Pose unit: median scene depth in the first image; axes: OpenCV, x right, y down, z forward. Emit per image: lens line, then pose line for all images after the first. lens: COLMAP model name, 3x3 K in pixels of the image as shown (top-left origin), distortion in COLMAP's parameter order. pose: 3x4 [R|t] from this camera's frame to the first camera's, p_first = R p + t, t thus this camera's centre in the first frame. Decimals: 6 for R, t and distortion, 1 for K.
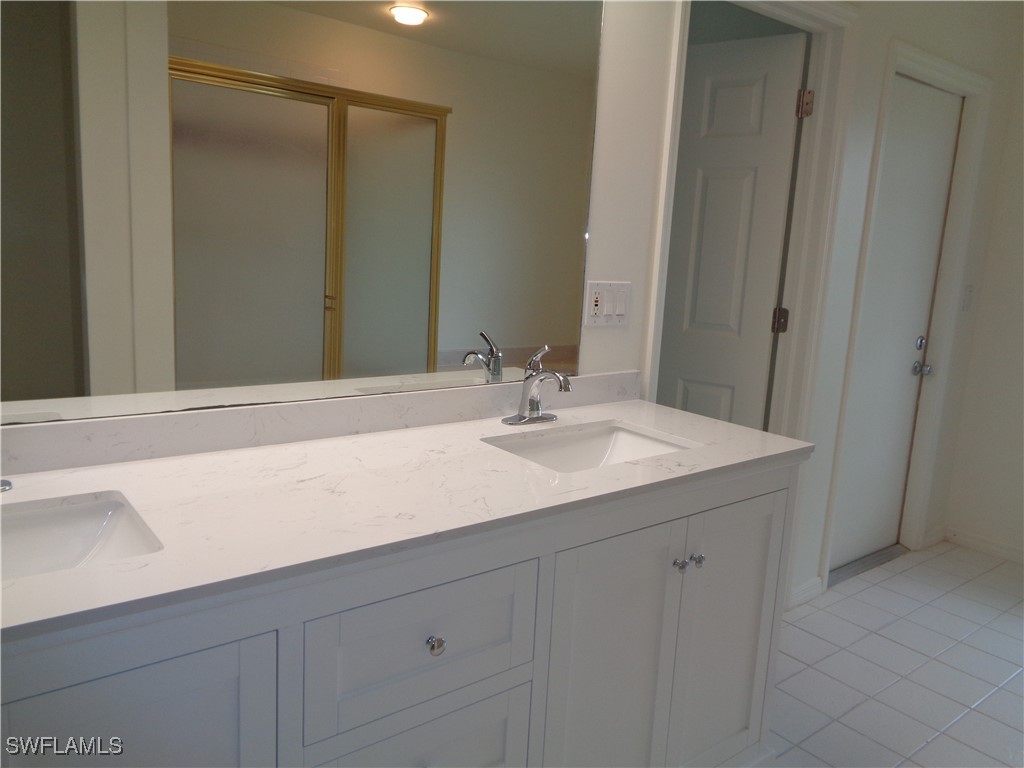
lens RADIAL K [[766.4, 0, 509.9], [0, 766.4, 381.9], [0, 0, 1]] dist [-0.010031, 0.006416]
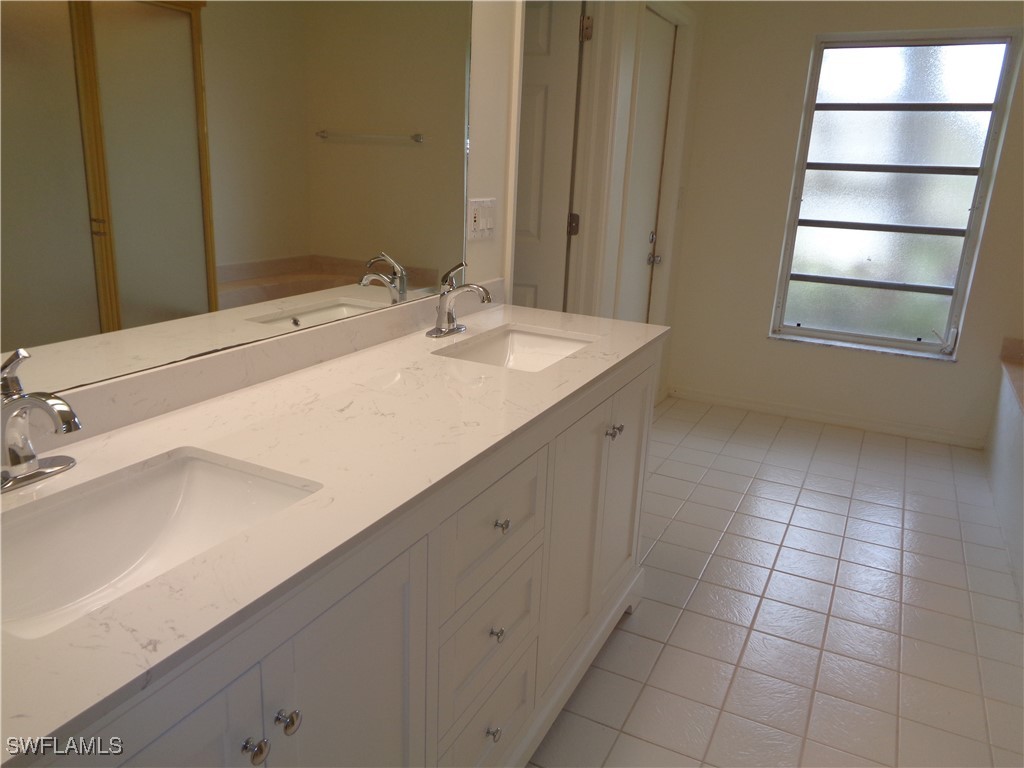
lens RADIAL K [[772.2, 0, 513.1], [0, 772.2, 381.5], [0, 0, 1]] dist [0.006479, 0.004639]
pose [[0.894776, -0.133467, 0.426101, -0.343179], [0.079802, 0.986718, 0.141491, -0.026376], [-0.439326, -0.092599, 0.893542, -0.025386]]
